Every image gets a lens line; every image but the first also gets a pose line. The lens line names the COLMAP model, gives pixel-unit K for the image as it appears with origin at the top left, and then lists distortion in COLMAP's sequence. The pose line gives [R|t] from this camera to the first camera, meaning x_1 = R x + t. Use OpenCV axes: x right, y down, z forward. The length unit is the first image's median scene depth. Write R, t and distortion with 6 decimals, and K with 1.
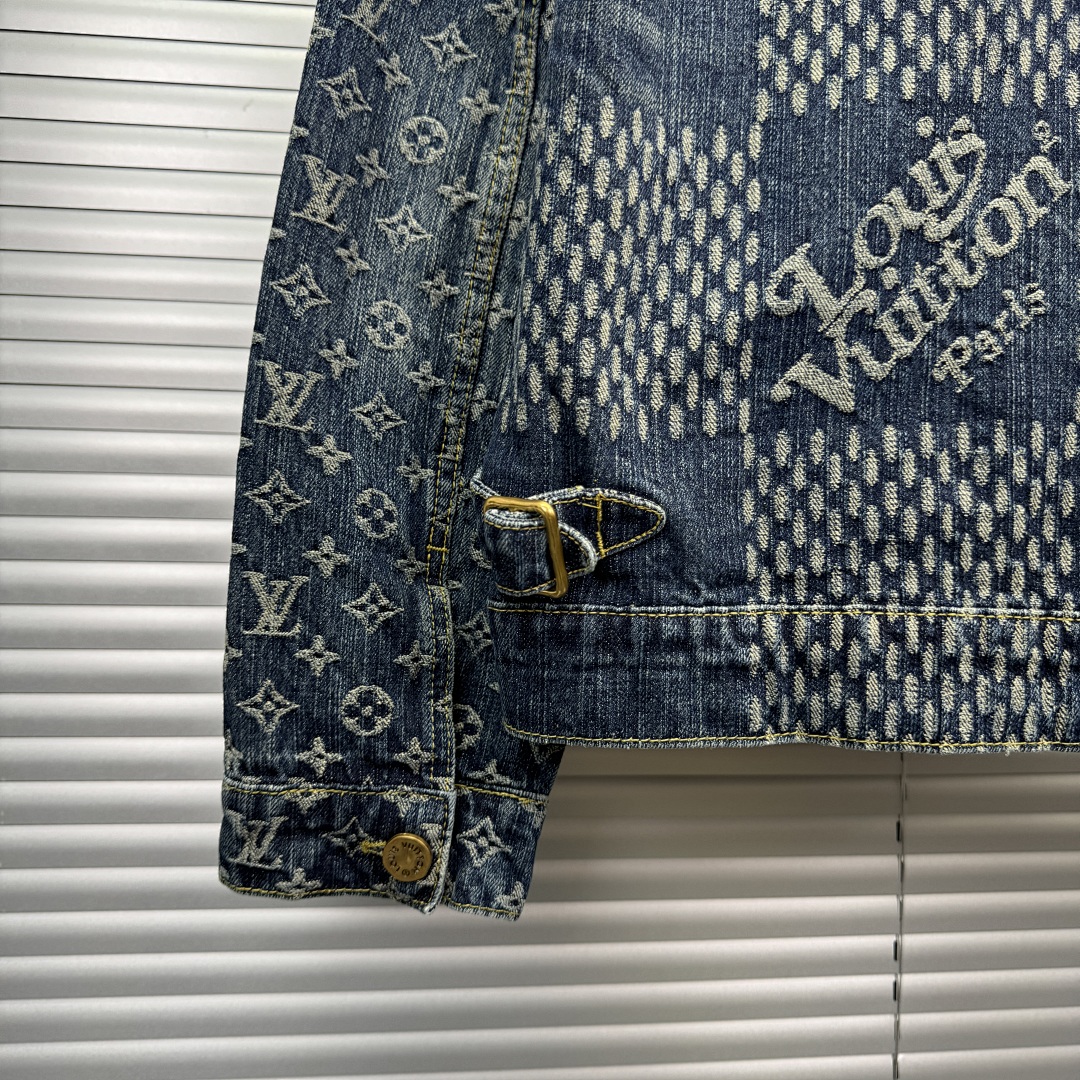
lens RADIAL K [[998.6, 0, 536.6], [0, 998.6, 543.4], [0, 0, 1]] dist [0.011524, 0.000000]
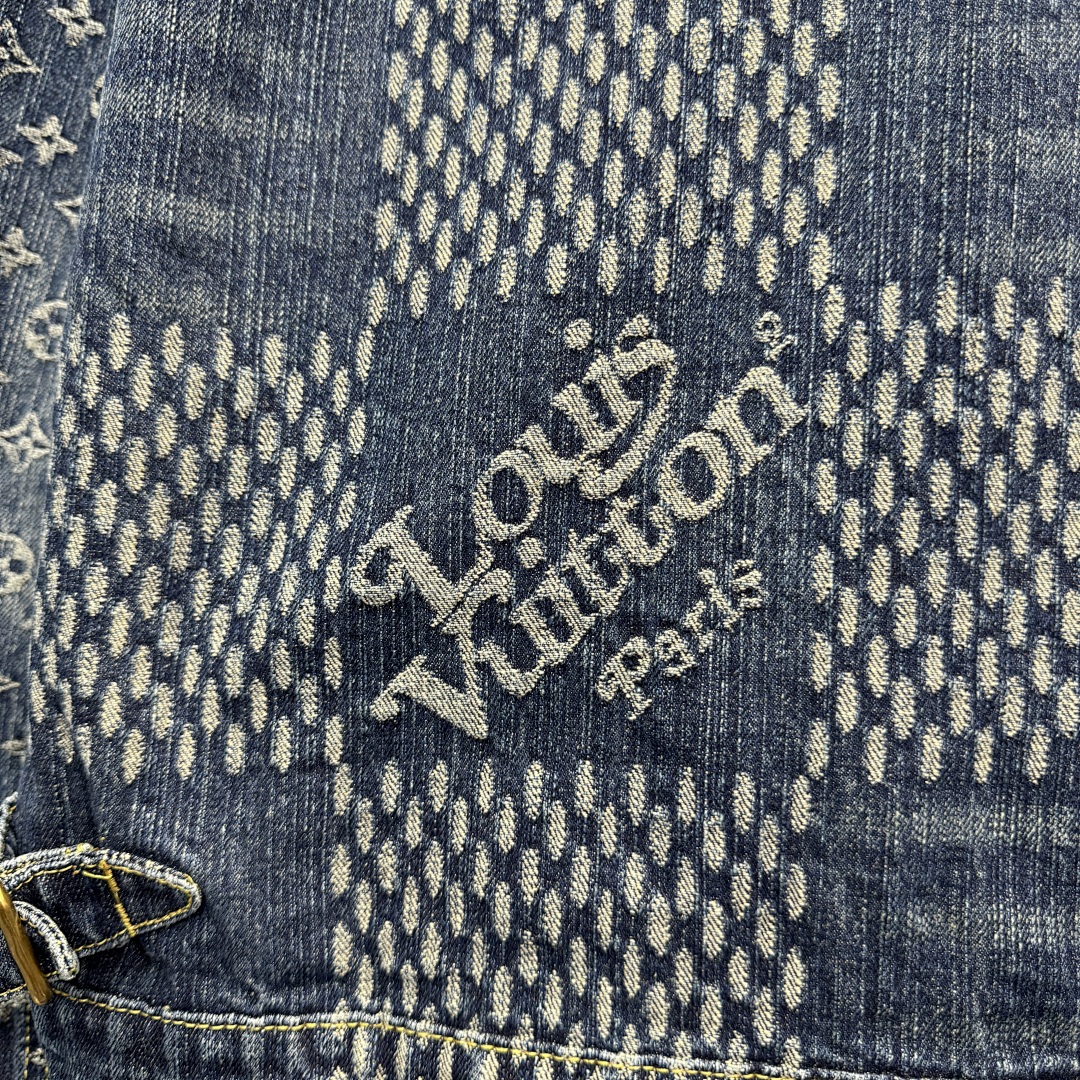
lens RADIAL K [[998.6, 0, 541.9], [0, 998.6, 549.6], [0, 0, 1]] dist [0.011524, 0.000000]
pose [[0.984343, 0.008618, -0.176053, 0.478261], [-0.010474, 0.999899, -0.009615, -0.258629], [0.175952, 0.011309, 0.984334, 0.325326]]
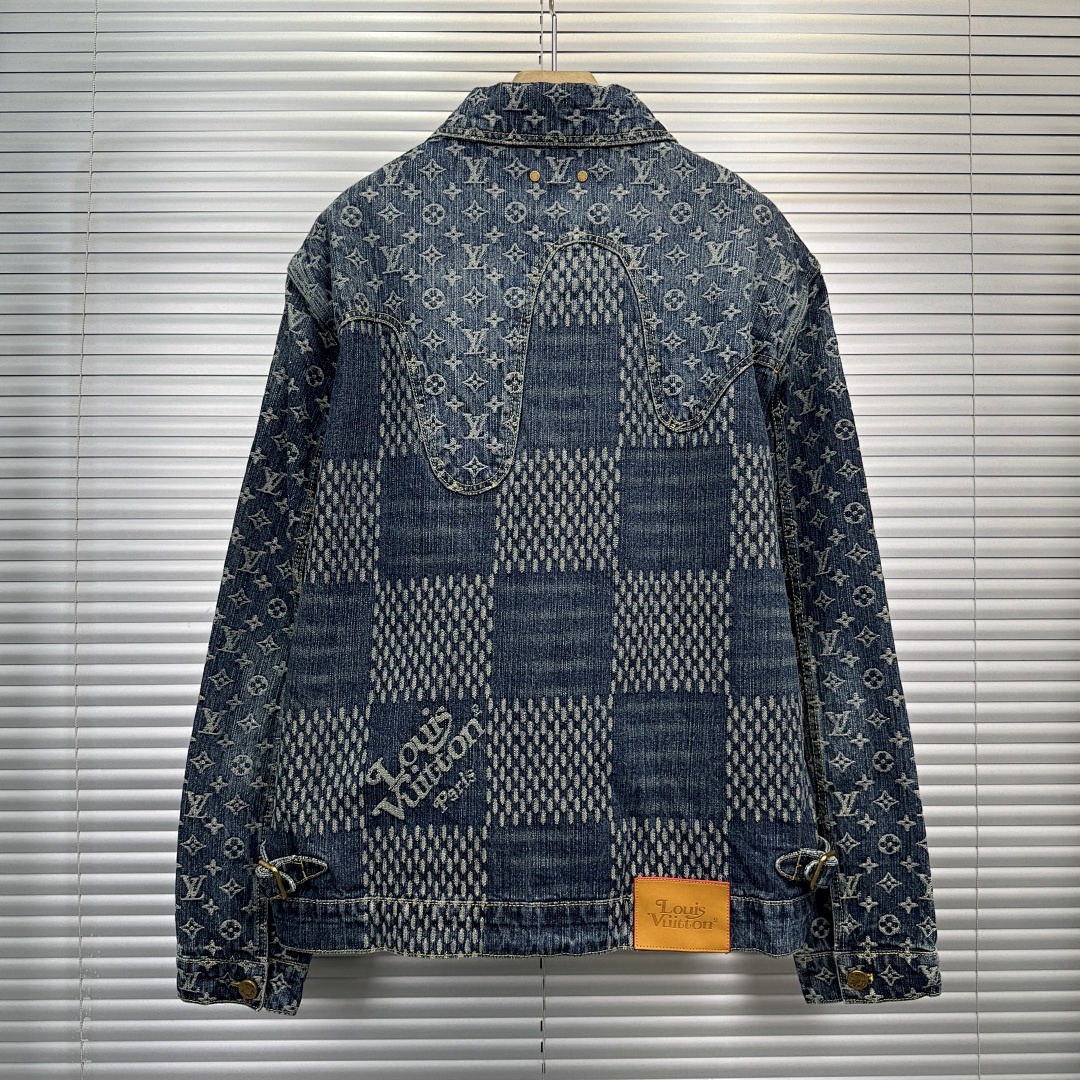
lens RADIAL K [[964.4, 0, 537.3], [0, 964.4, 538.5], [0, 0, 1]] dist [0.082217, -0.105401]
pose [[0.995256, -0.024364, -0.094194, 0.917885], [0.020822, 0.999046, -0.038397, -0.757625], [0.095039, 0.036254, 0.994813, -1.496839]]
